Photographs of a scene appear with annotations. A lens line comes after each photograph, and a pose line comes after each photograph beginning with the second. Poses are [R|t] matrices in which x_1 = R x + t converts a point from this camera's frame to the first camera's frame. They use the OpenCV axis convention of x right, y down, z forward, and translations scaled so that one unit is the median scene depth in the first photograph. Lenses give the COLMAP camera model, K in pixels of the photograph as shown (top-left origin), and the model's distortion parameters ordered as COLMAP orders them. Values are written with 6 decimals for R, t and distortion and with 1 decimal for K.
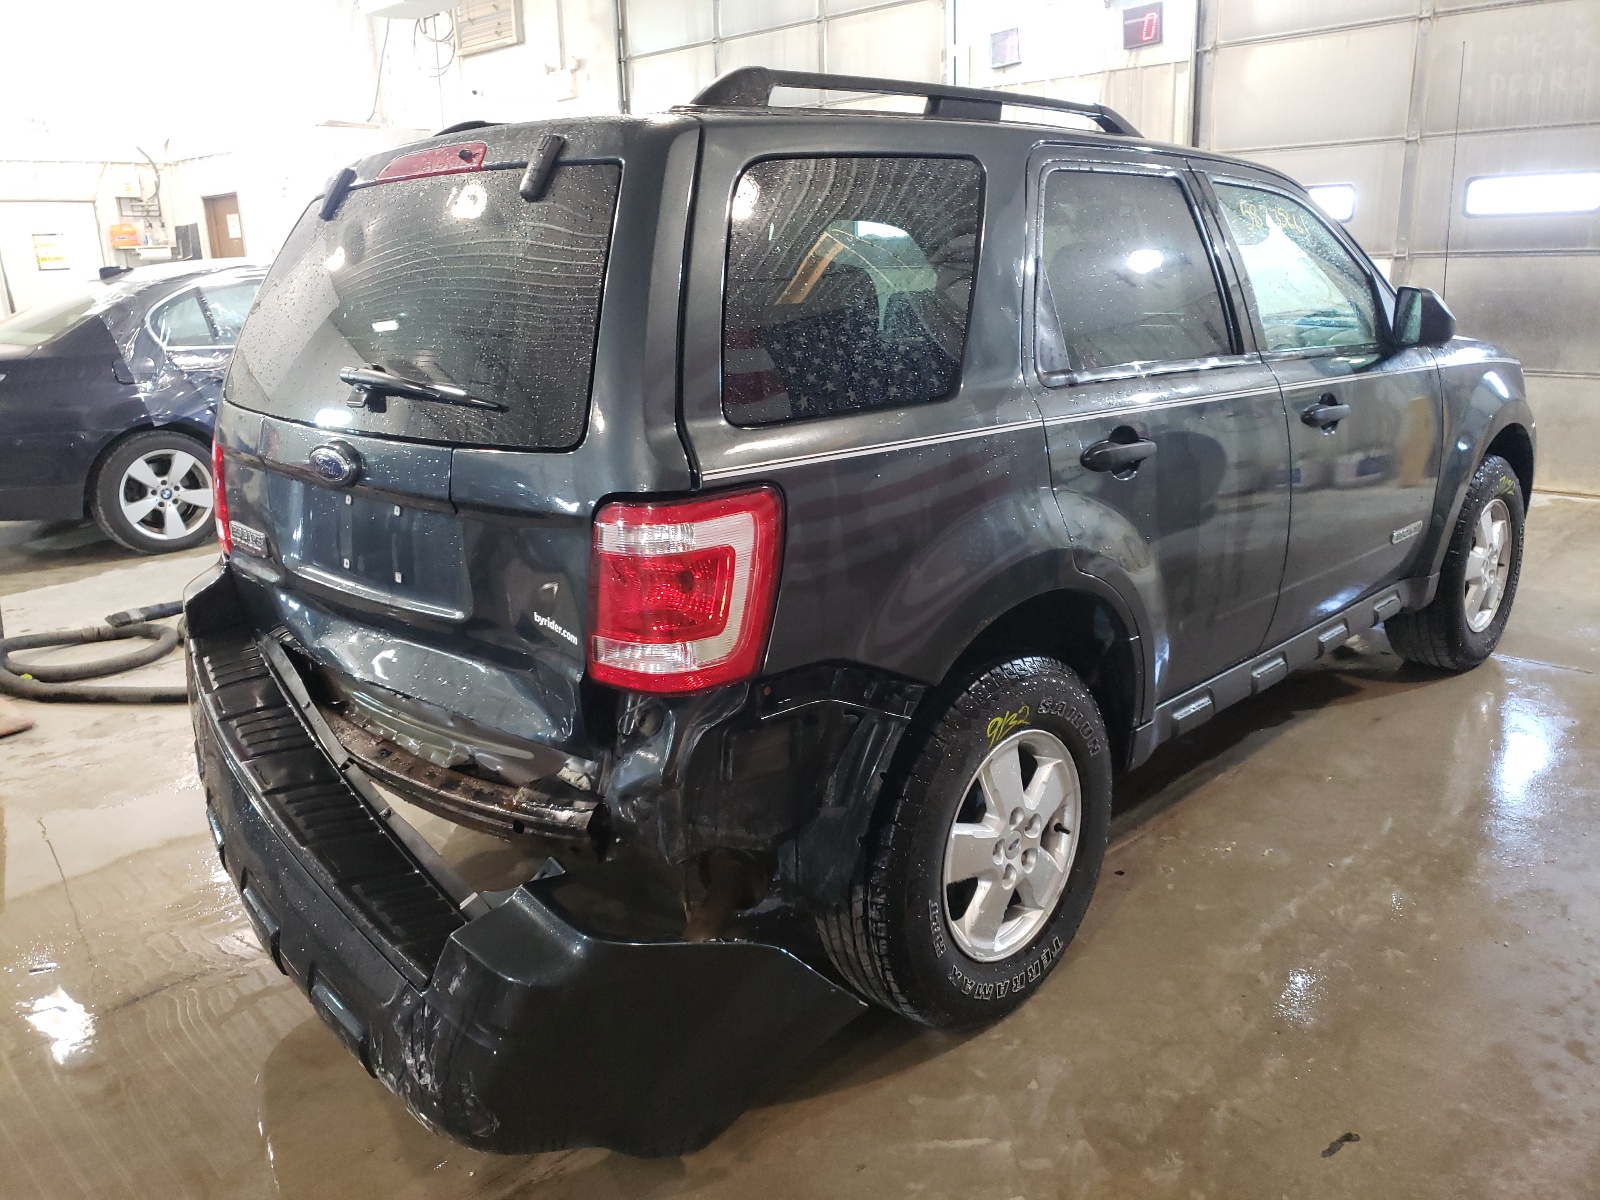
lens RADIAL K [[1345.8, 0, 800.0], [0, 1345.8, 600.0], [0, 0, 1]] dist [0.009758, 0.000960]
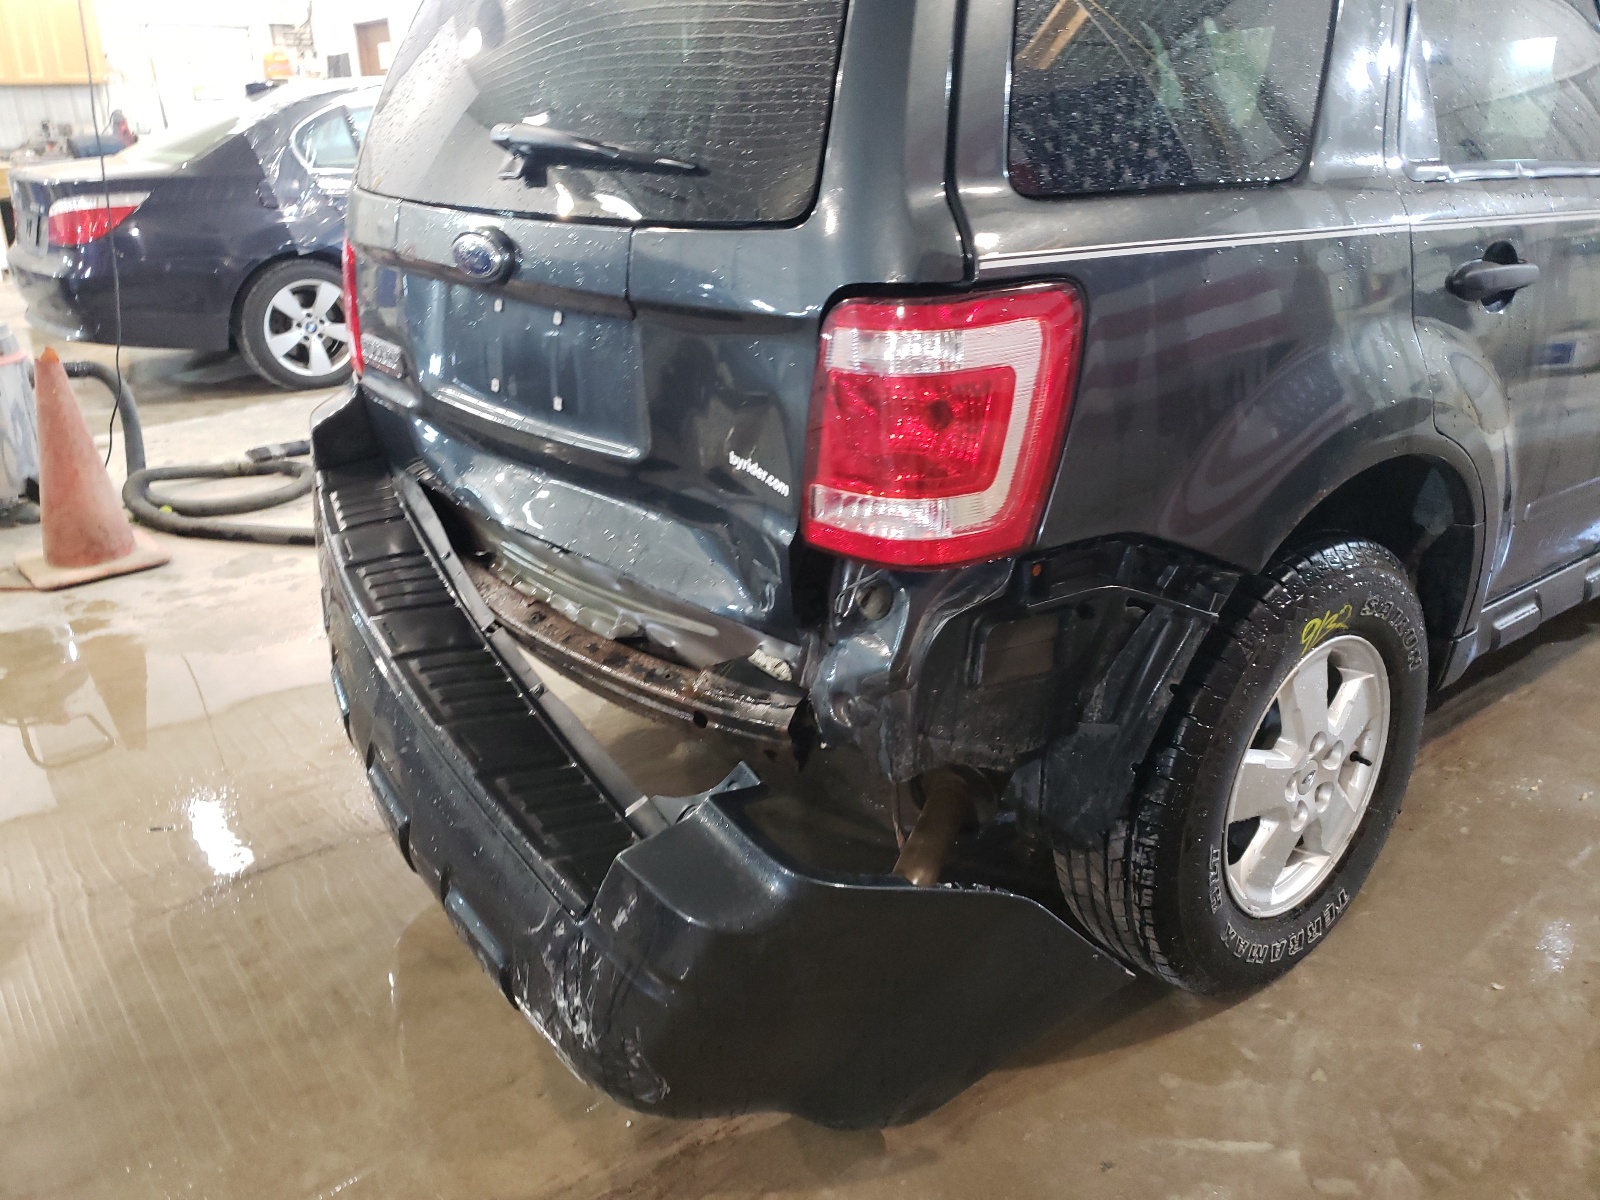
lens RADIAL K [[1226.0, 0, 804.1], [0, 1226.0, 632.1], [0, 0, 1]] dist [0.069928, -0.081448]
pose [[0.995601, 0.057483, -0.073982, -0.090960], [-0.047992, 0.991094, 0.124218, 0.020955], [0.080464, -0.120121, 0.989493, 0.271509]]
